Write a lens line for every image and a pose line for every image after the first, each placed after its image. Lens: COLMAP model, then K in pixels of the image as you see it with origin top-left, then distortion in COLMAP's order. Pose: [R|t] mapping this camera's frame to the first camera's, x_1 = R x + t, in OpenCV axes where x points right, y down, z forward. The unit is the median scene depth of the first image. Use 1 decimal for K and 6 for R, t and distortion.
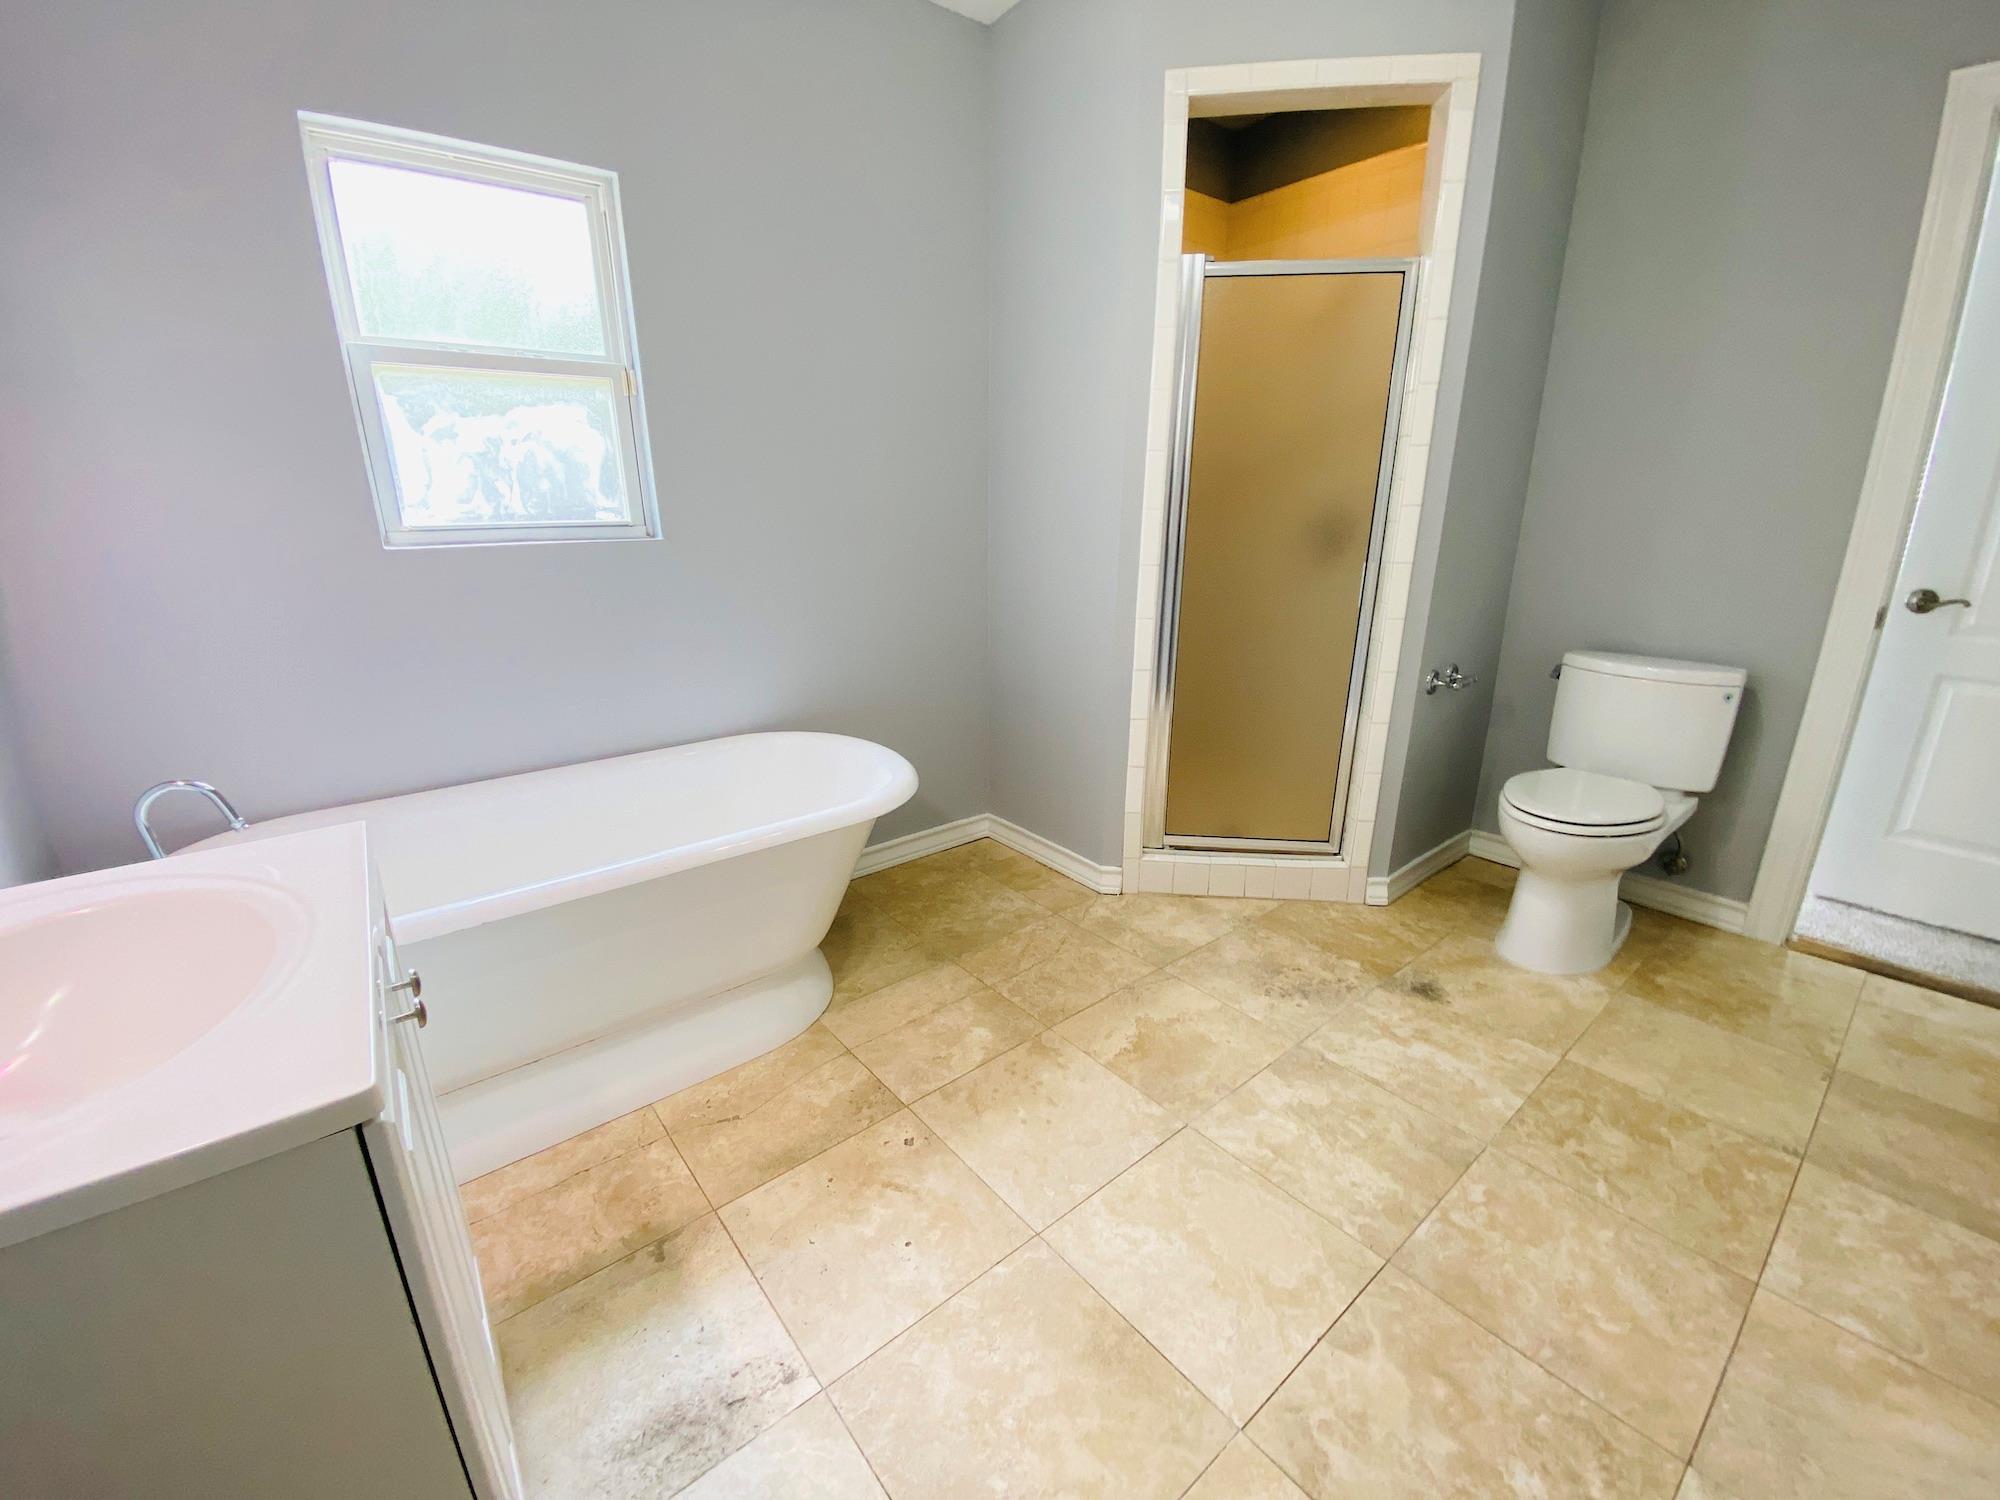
lens RADIAL K [[814.6, 0, 1011.3], [0, 814.6, 736.2], [0, 0, 1]] dist [0.056865, -0.045788]
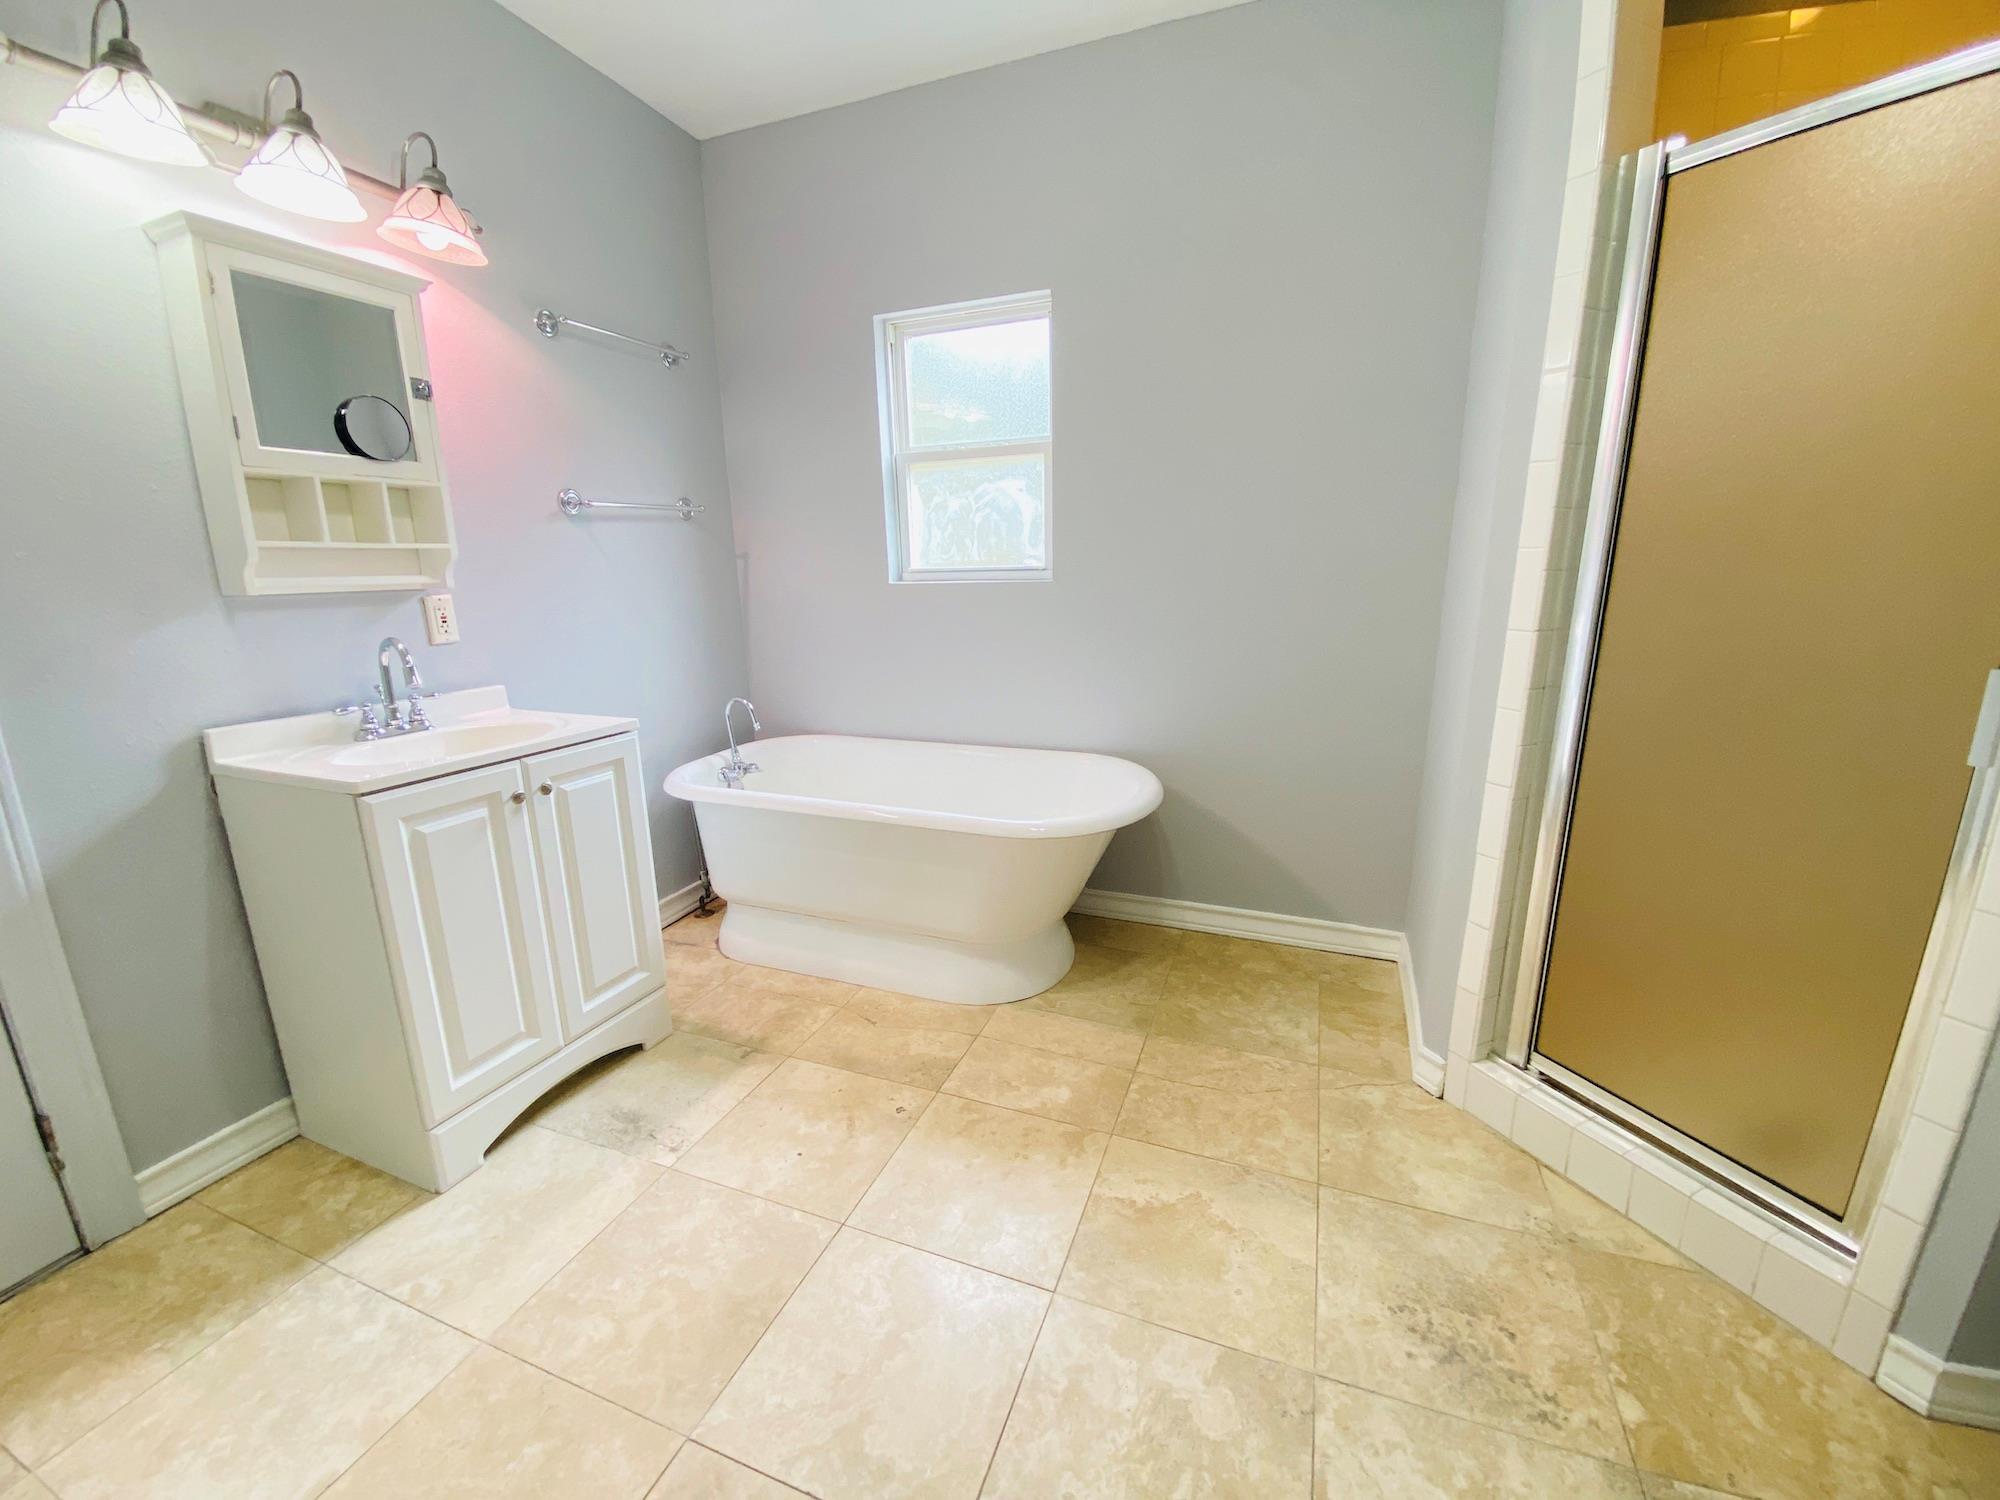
lens RADIAL K [[804.7, 0, 995.1], [0, 804.7, 754.1], [0, 0, 1]] dist [0.018957, -0.019592]
pose [[0.497170, 0.210063, -0.841841, 0.620346], [-0.227121, 0.967927, 0.107393, -0.107410], [0.837400, 0.137807, 0.528934, 0.360356]]
